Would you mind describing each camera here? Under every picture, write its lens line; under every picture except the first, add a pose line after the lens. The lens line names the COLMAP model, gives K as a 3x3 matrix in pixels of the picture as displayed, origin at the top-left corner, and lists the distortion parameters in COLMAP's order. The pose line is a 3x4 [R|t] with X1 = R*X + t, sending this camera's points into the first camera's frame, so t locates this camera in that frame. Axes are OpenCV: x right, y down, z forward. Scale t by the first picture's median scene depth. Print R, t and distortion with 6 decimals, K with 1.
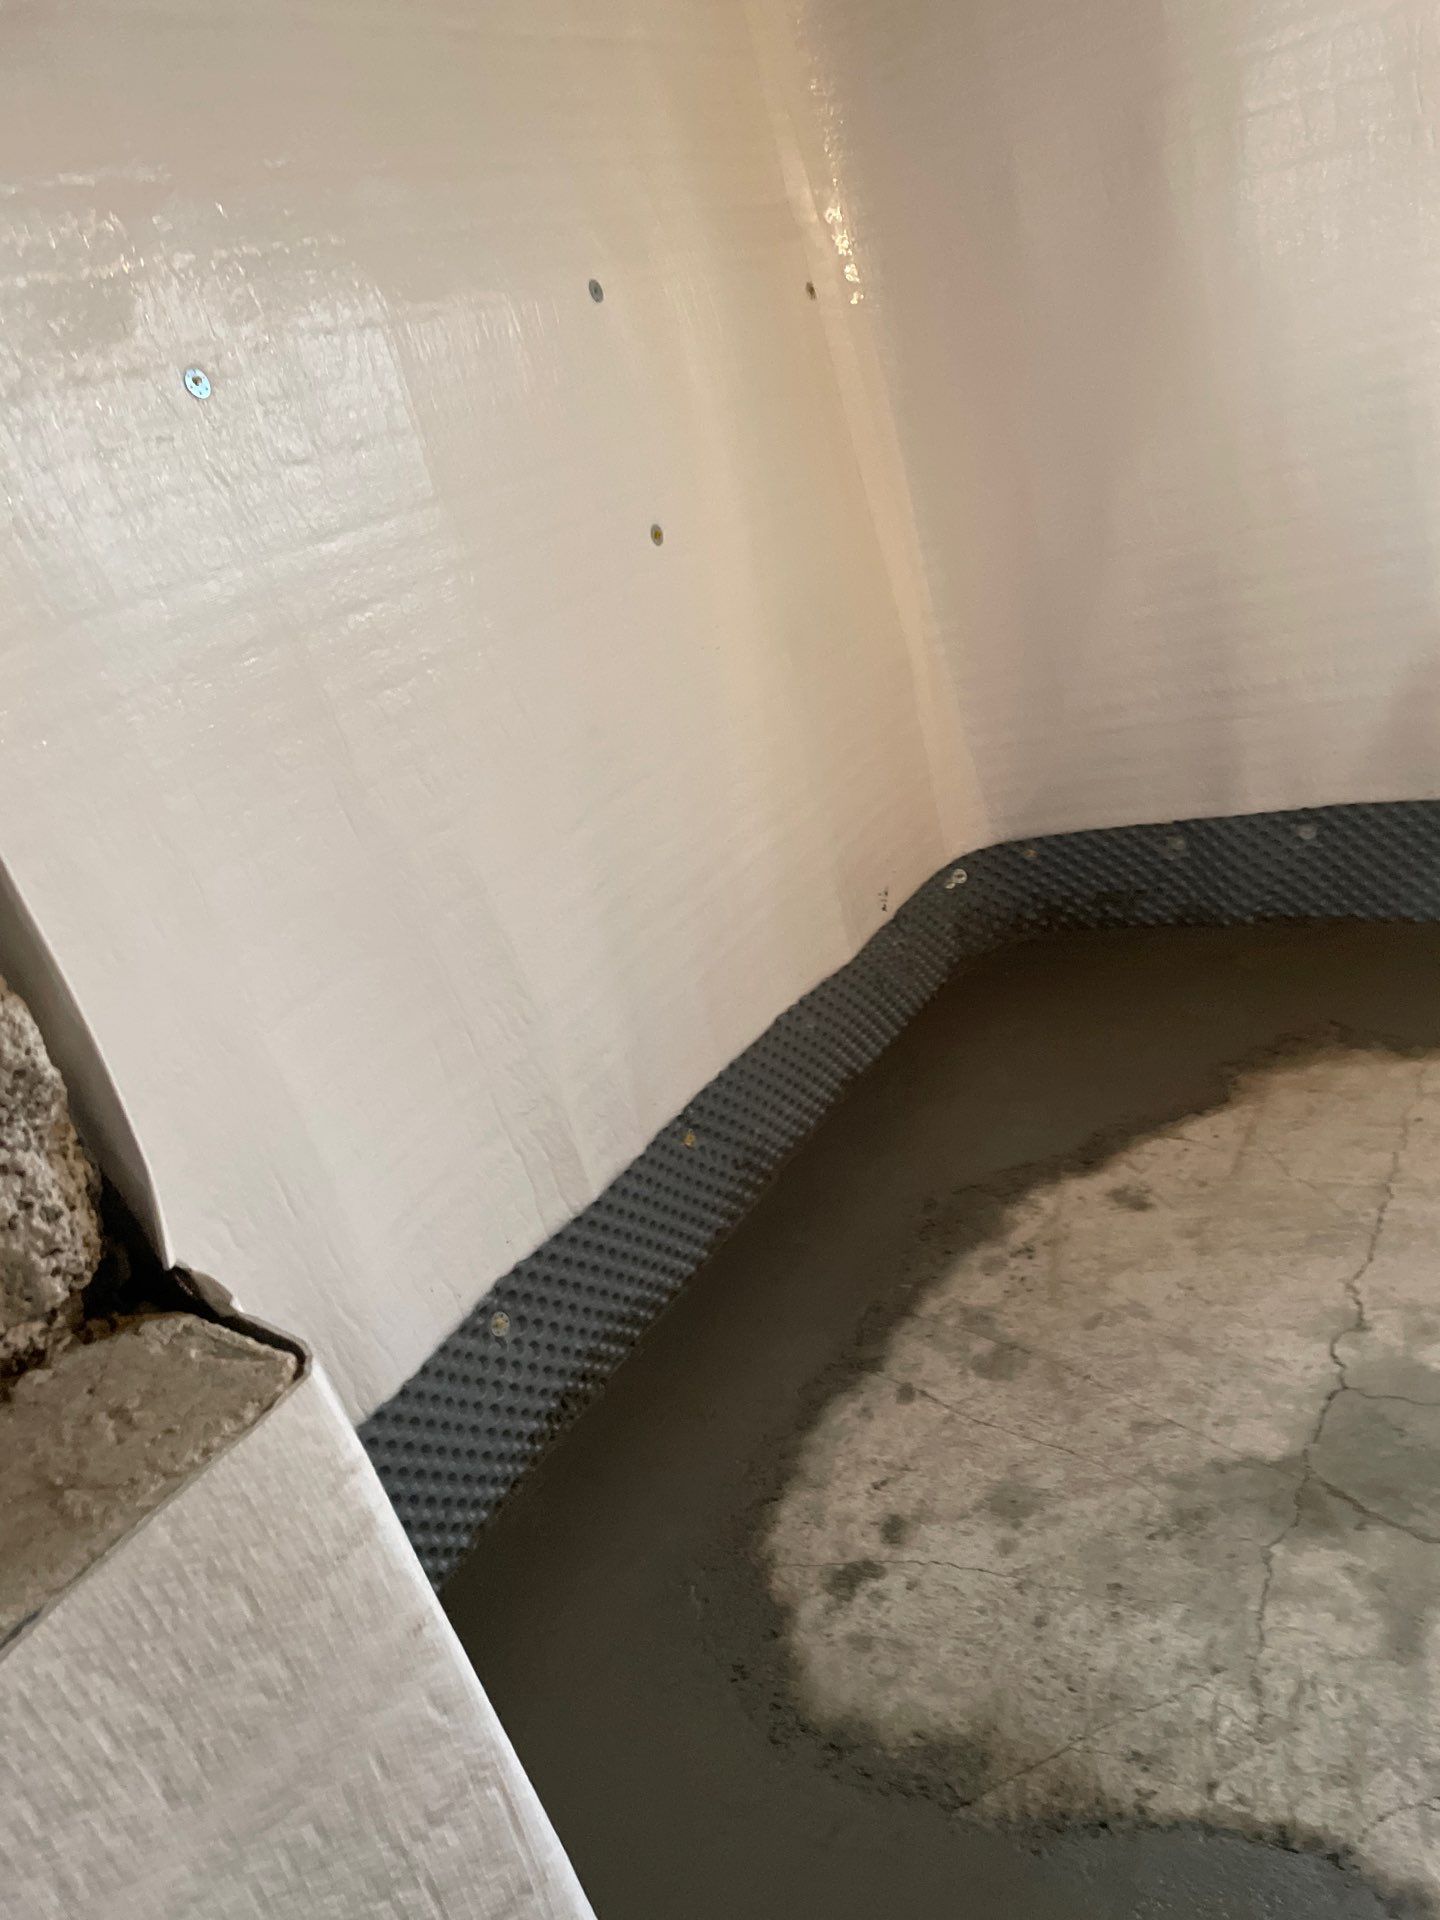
lens RADIAL K [[1426.2, 0, 781.1], [0, 1426.2, 972.4], [0, 0, 1]] dist [0.068471, -0.096840]
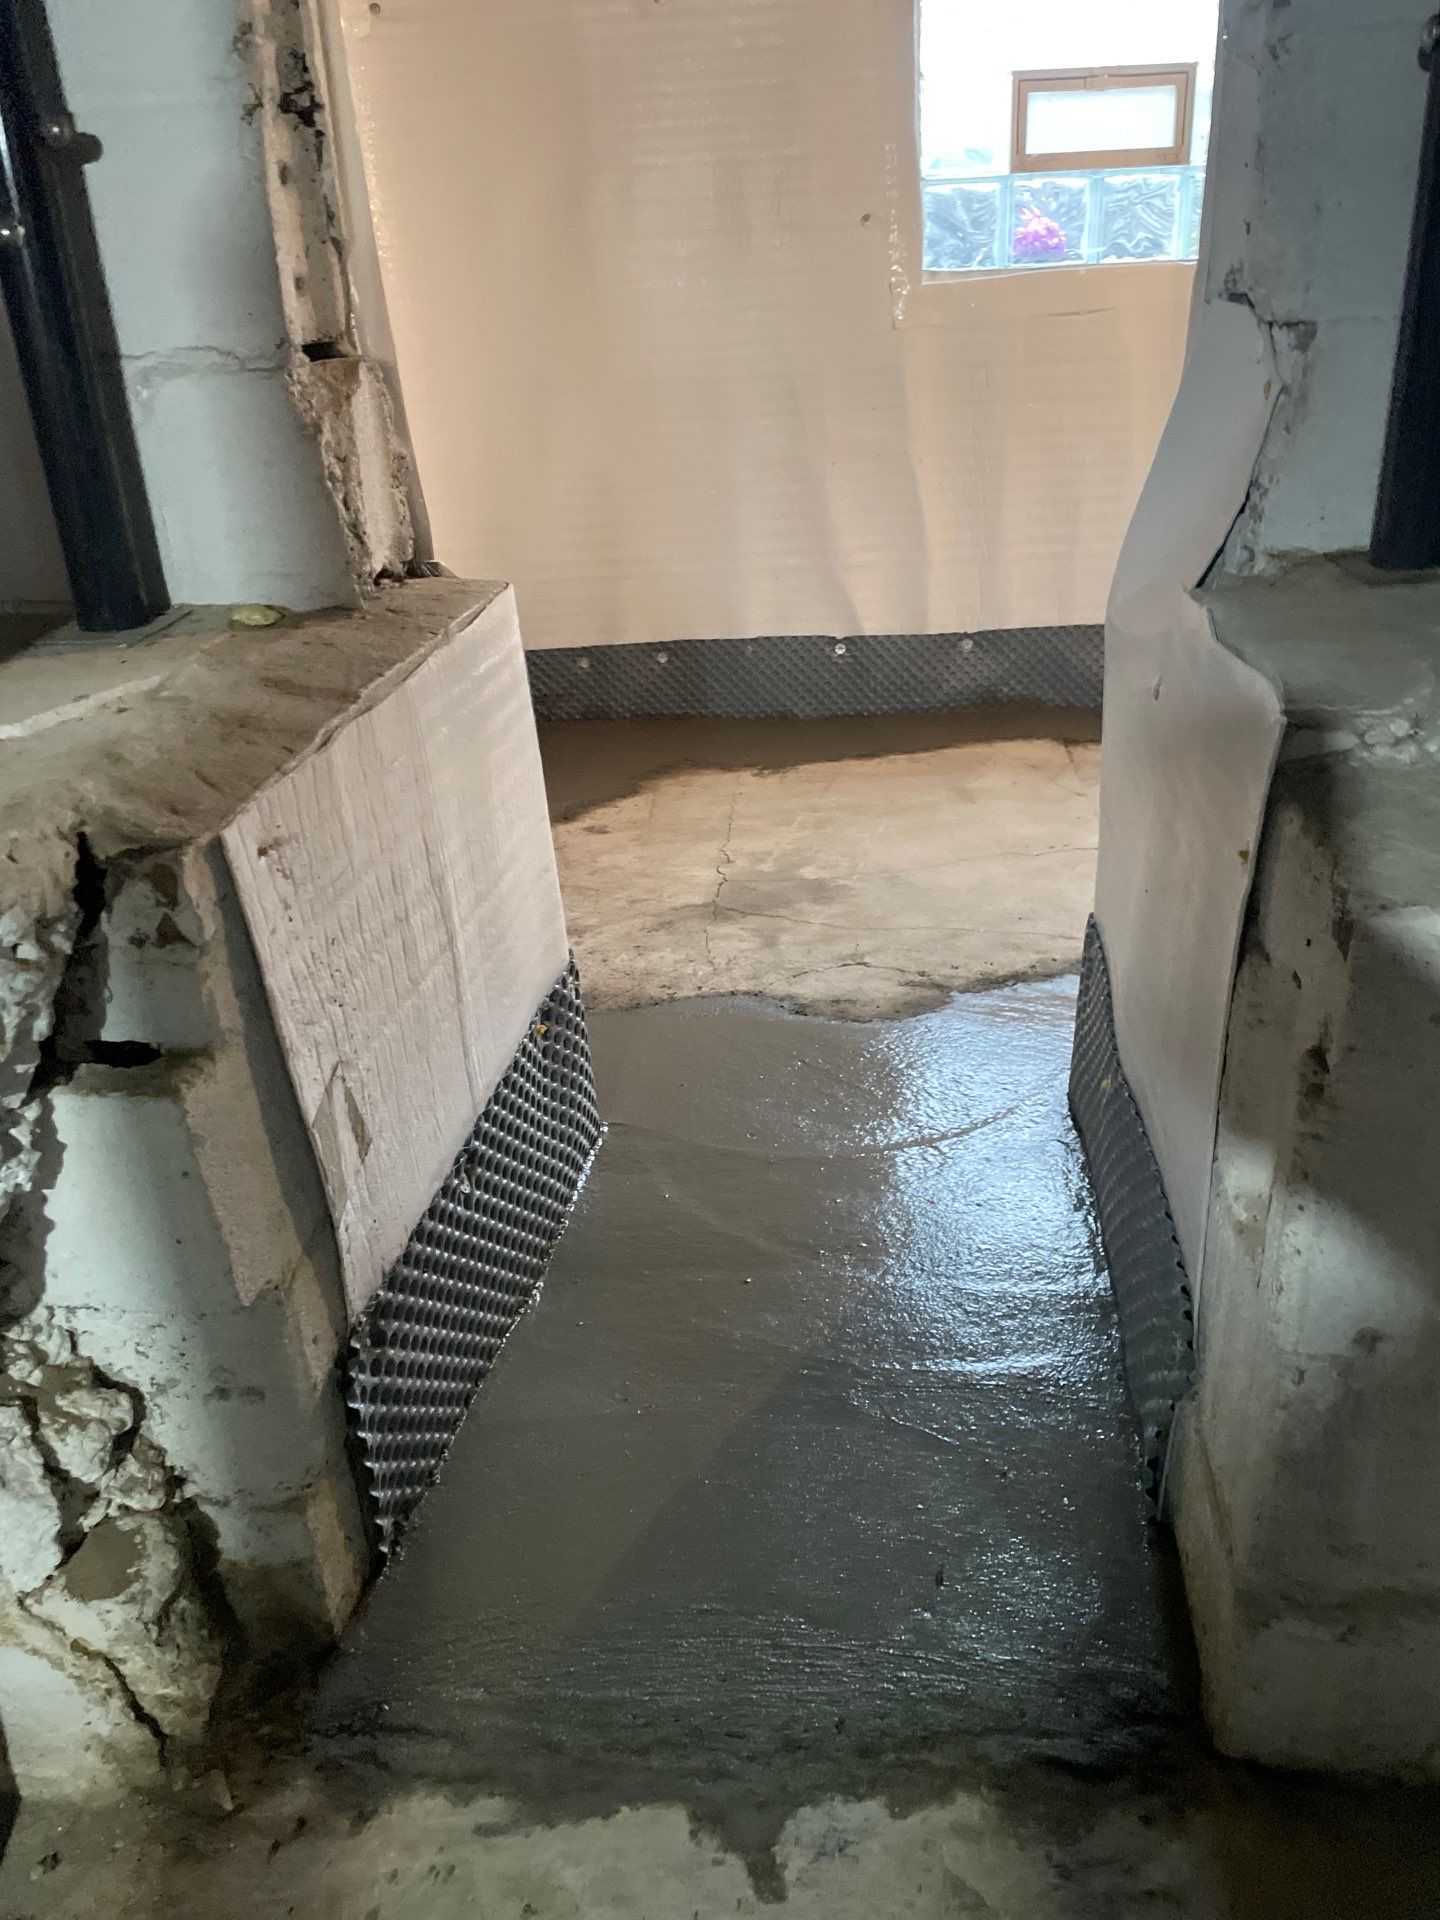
lens RADIAL K [[1426.2, 0, 737.5], [0, 1426.2, 1025.9], [0, 0, 1]] dist [0.068471, -0.096840]
pose [[0.879266, -0.029052, 0.475444, -0.337573], [0.021686, 0.999545, 0.020970, 0.284080], [-0.475837, -0.008128, 0.879496, -0.462123]]
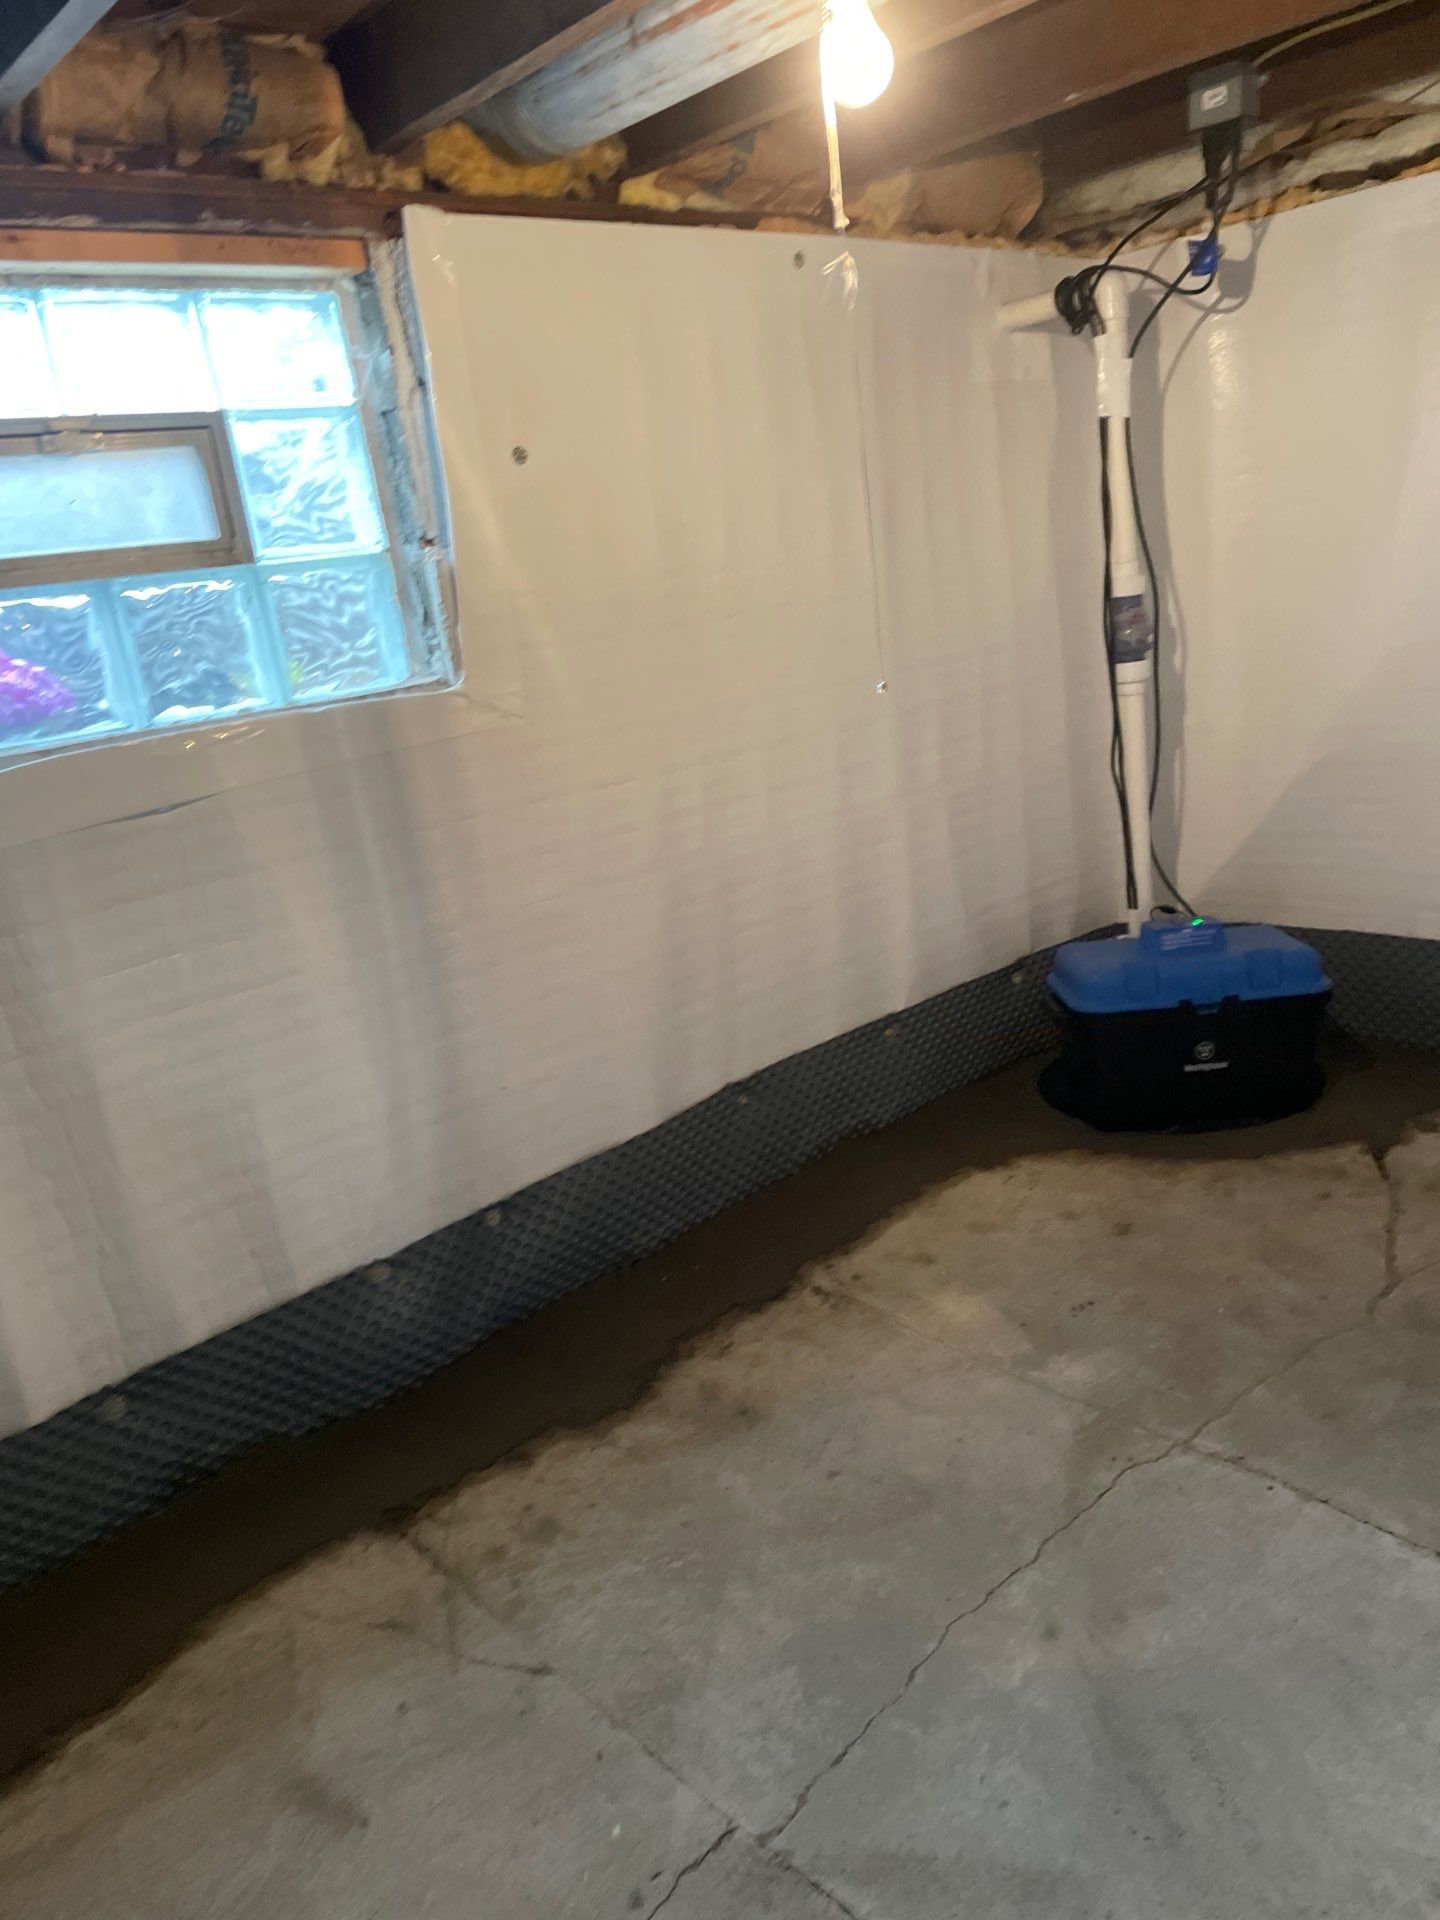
lens RADIAL K [[1426.2, 0, 740.0], [0, 1426.2, 947.0], [0, 0, 1]] dist [0.068471, -0.096840]
pose [[0.330009, -0.065598, 0.941696, 0.020330], [0.401990, 0.912374, -0.077318, -0.132734], [-0.854107, 0.404068, 0.327461, 0.146875]]
